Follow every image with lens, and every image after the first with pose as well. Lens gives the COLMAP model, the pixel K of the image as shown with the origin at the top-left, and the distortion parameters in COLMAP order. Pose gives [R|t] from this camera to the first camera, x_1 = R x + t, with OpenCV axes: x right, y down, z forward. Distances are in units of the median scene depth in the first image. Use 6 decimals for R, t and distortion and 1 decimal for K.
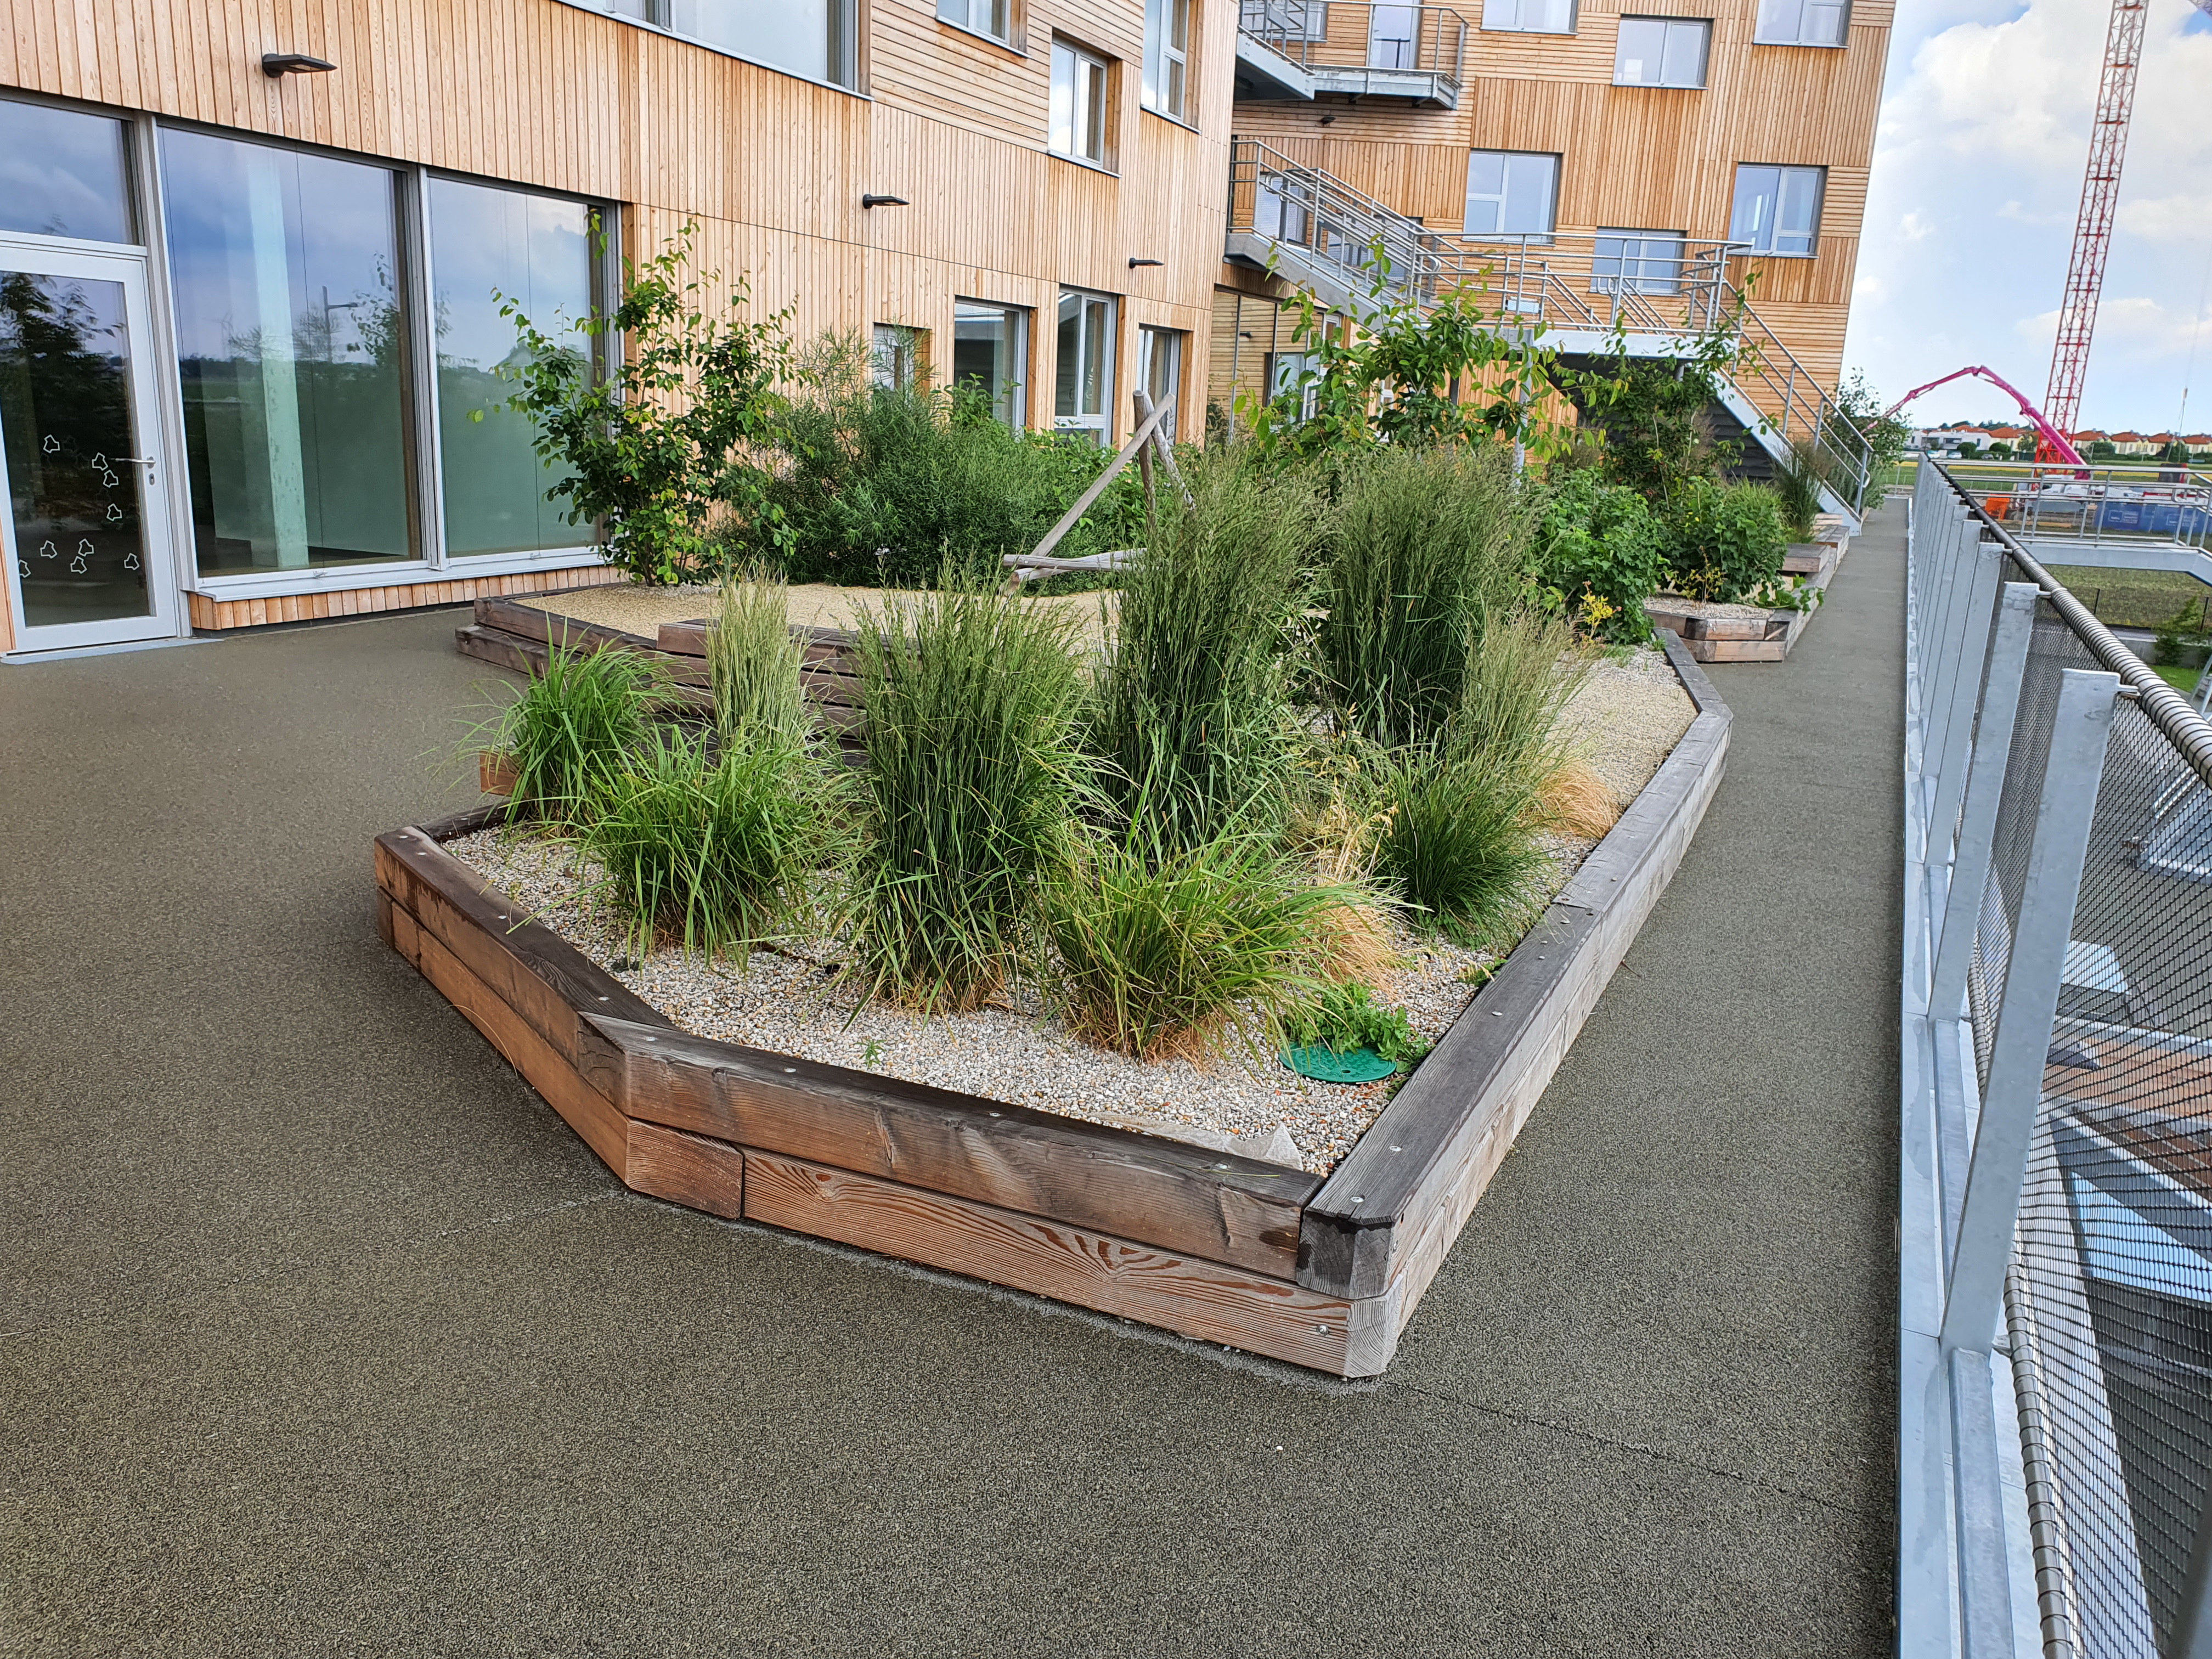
lens RADIAL K [[1714.1, 0, 1109.7], [0, 1714.1, 831.7], [0, 0, 1]] dist [0.047204, -0.024781]
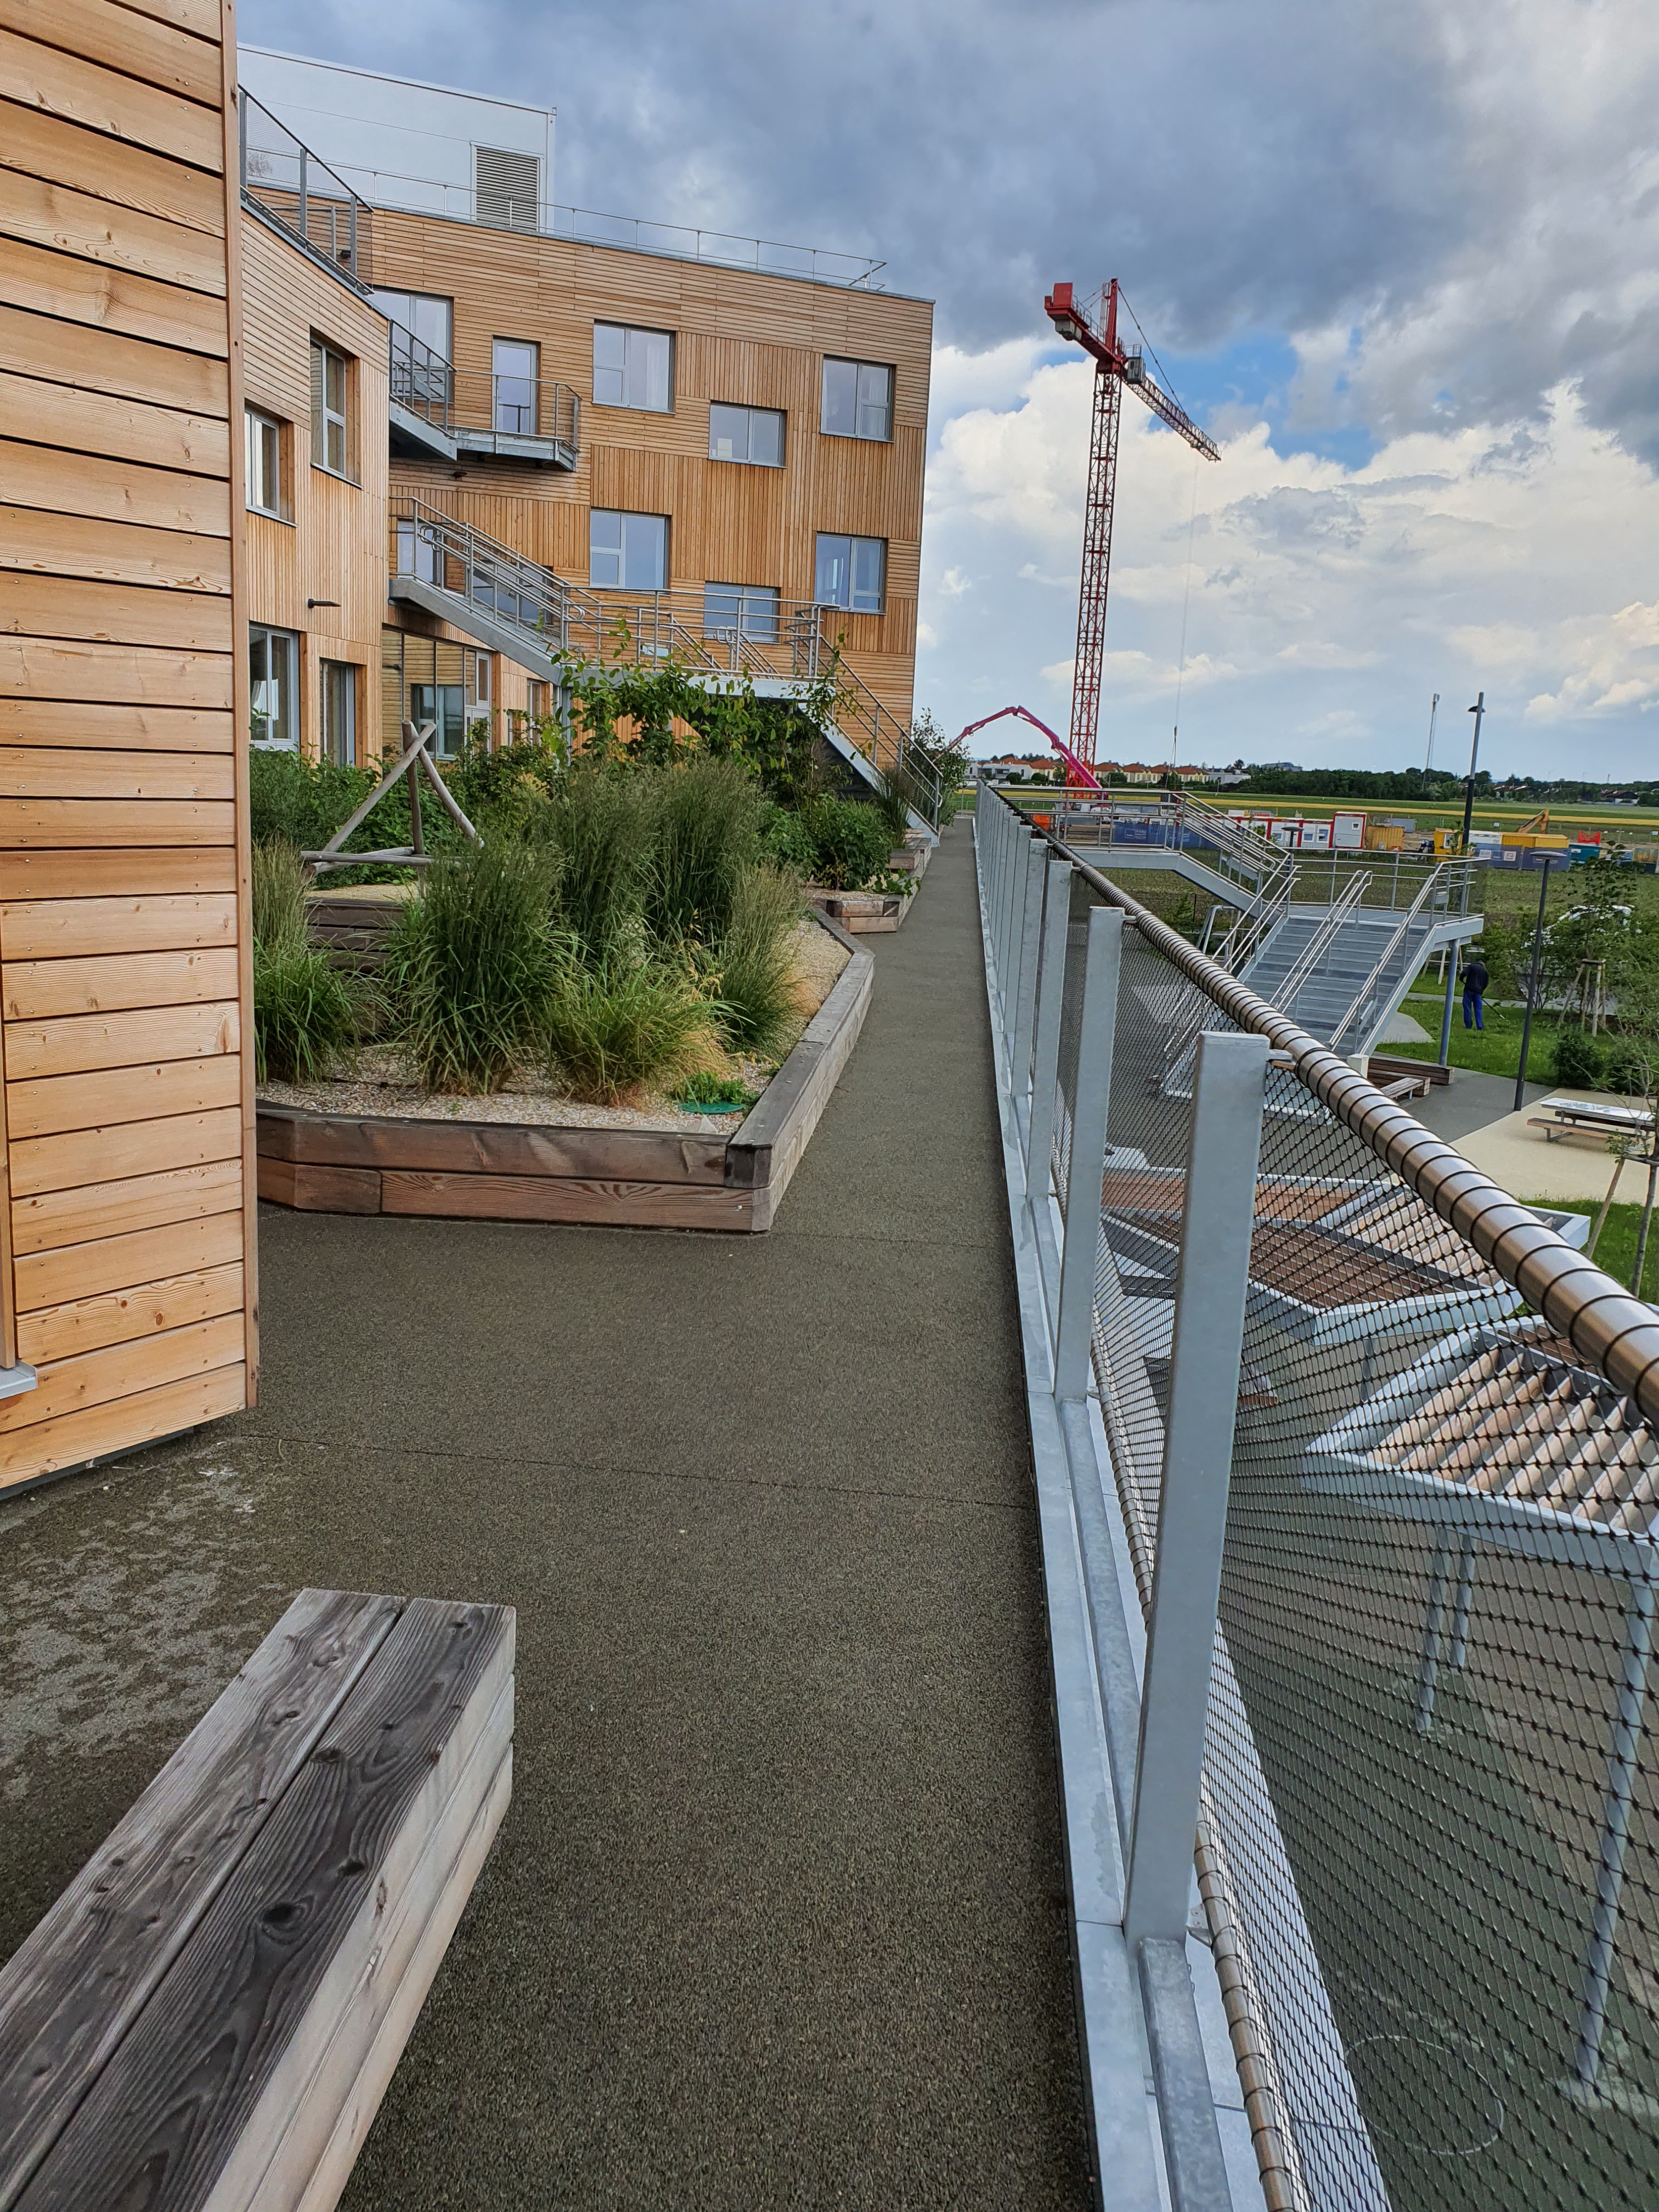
lens RADIAL K [[1714.1, 0, 833.8], [0, 1714.1, 1101.5], [0, 0, 1]] dist [0.047204, -0.024781]
pose [[0.940528, -0.066754, 0.333093, -0.054596], [0.077636, 0.996792, -0.019451, 0.028349], [-0.330726, 0.044155, 0.942693, -0.114429]]
